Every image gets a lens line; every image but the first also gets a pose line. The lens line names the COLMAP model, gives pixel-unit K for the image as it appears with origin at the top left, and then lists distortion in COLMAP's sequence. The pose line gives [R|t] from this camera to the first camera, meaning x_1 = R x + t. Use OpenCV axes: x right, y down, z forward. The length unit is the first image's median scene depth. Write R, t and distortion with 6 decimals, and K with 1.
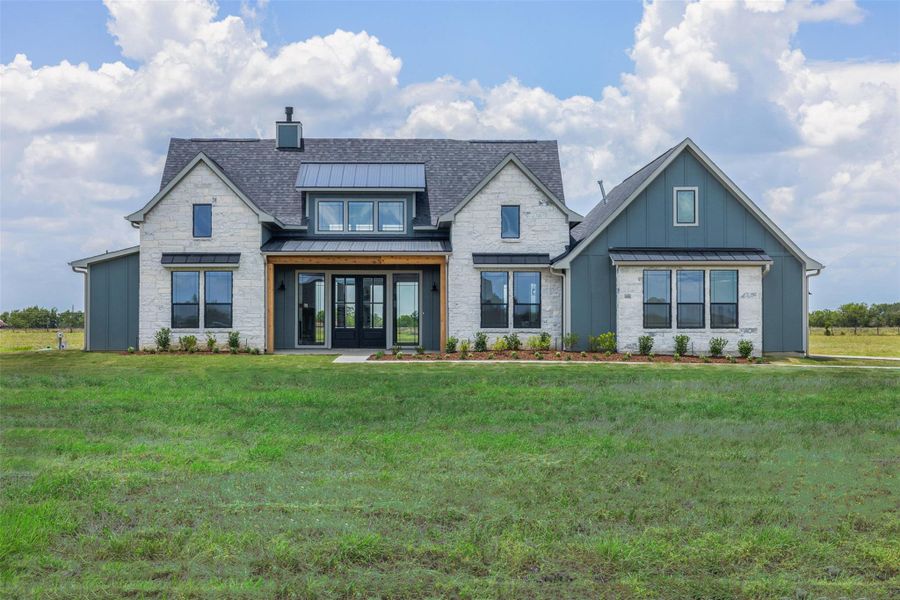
lens RADIAL K [[1455.9, 0, 449.5], [0, 1455.9, 299.4], [0, 0, 1]] dist [0.026163, 0.000000]
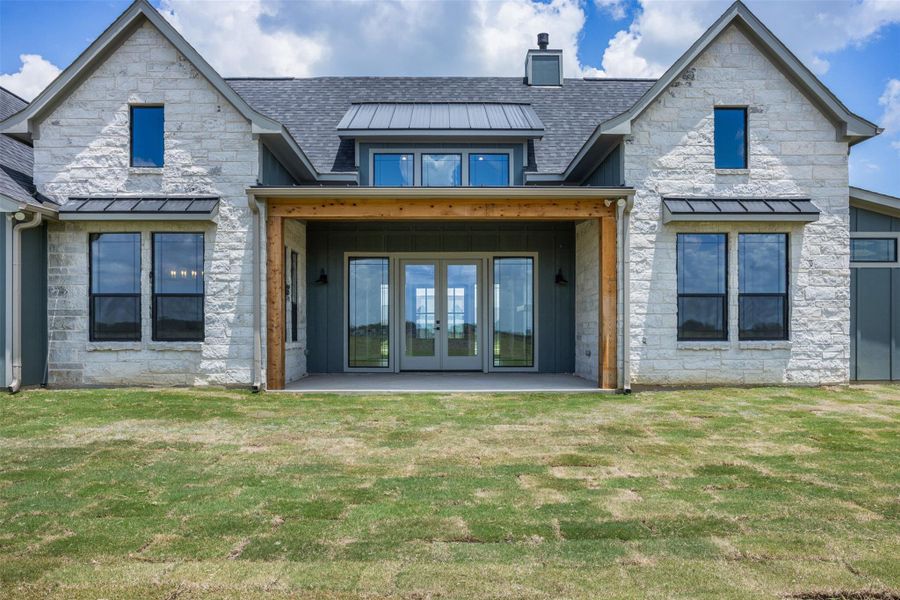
lens RADIAL K [[1056.2, 0, 445.3], [0, 1056.2, 304.4], [0, 0, 1]] dist [-0.012090, 0.000000]
pose [[0.999004, -0.003122, -0.044512, -0.045439], [0.002549, 0.999913, -0.012914, 0.011475], [0.044548, 0.012788, 0.998925, 0.621992]]
